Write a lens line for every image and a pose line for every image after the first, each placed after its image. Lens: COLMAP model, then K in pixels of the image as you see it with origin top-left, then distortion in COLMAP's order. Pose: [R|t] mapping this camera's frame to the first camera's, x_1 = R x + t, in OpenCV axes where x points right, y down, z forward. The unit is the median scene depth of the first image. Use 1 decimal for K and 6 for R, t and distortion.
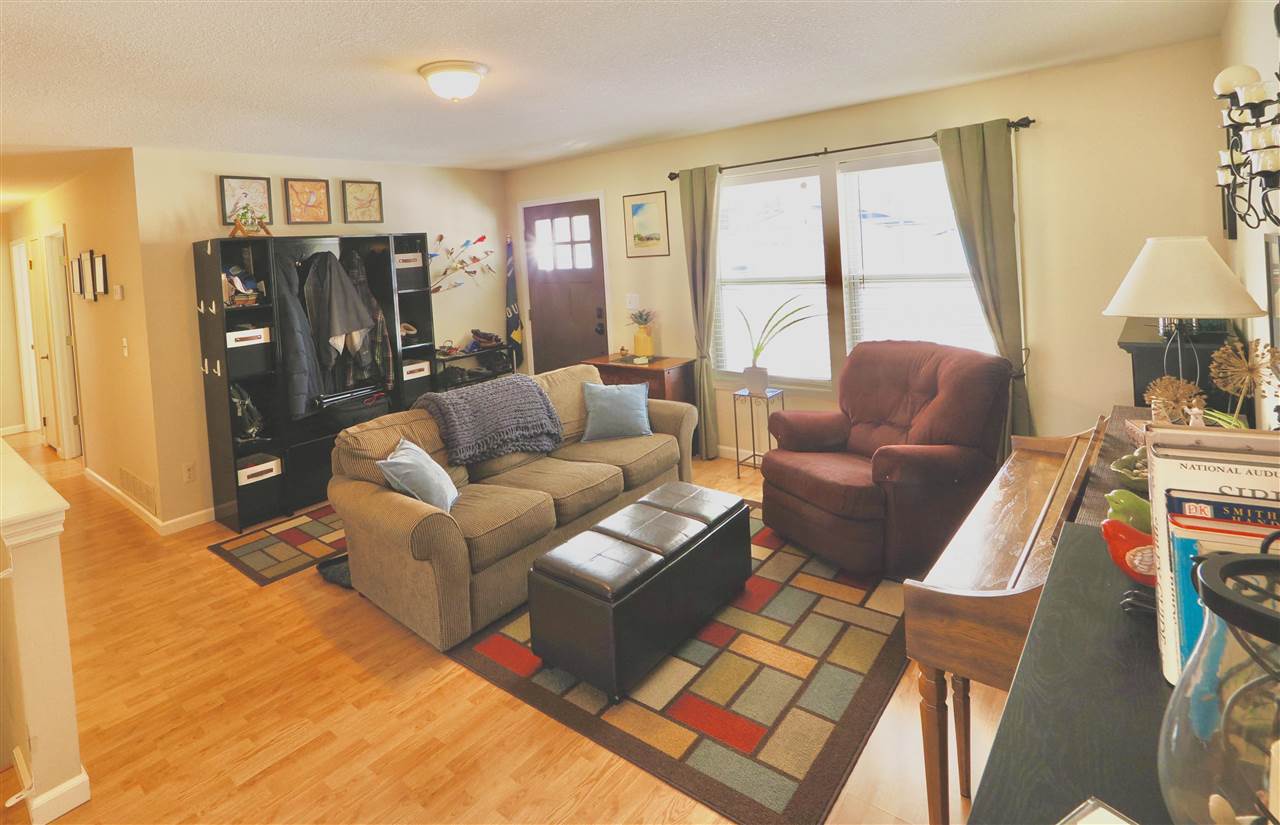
lens RADIAL K [[651.3, 0, 546.7], [0, 651.3, 269.4], [0, 0, 1]] dist [-0.003221, -0.001202]
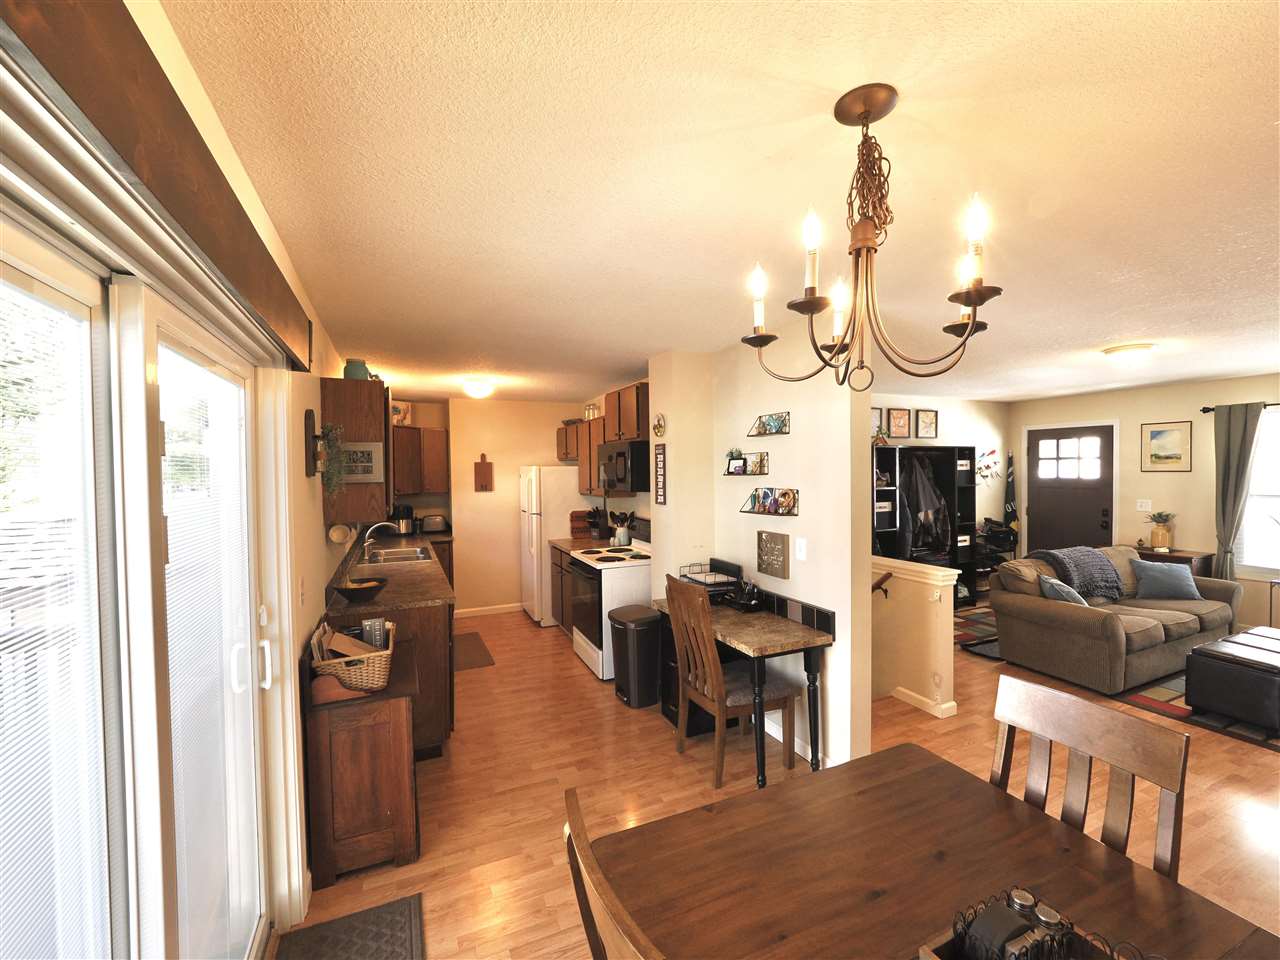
lens RADIAL K [[543.0, 0, 647.5], [0, 543.0, 480.8], [0, 0, 1]] dist [-0.009769, -0.000362]
pose [[0.922434, 0.060949, -0.381313, -0.447204], [-0.057185, 0.998138, 0.021206, 0.040676], [0.381896, 0.002244, 0.924203, -0.438890]]
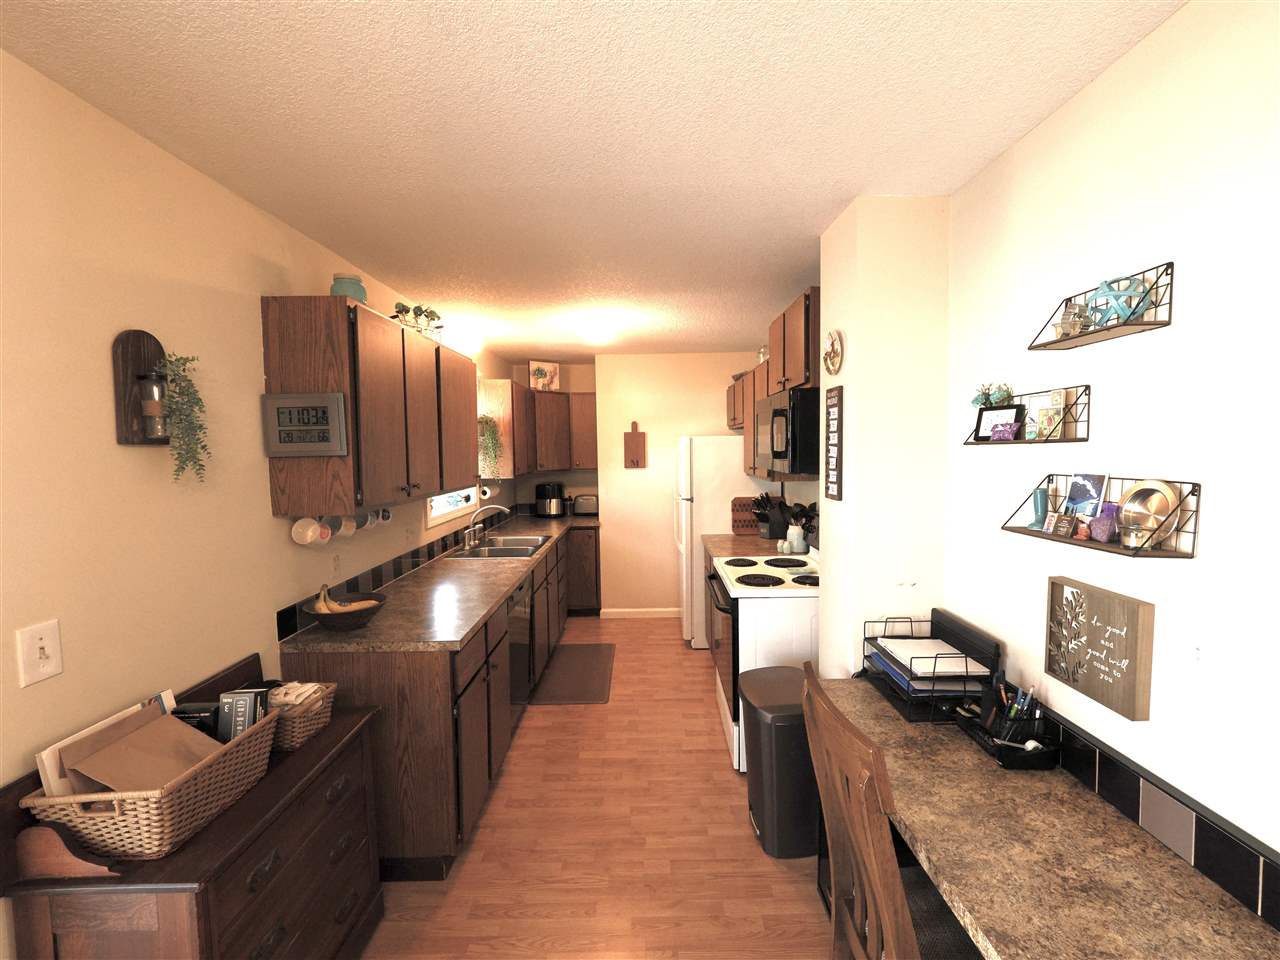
lens RADIAL K [[543.0, 0, 647.5], [0, 543.0, 480.8], [0, 0, 1]] dist [-0.009769, -0.000362]
pose [[0.685006, 0.098484, -0.721851, -0.526139], [-0.048644, 0.994793, 0.089561, 0.045050], [0.726912, -0.026236, 0.686229, -0.078551]]
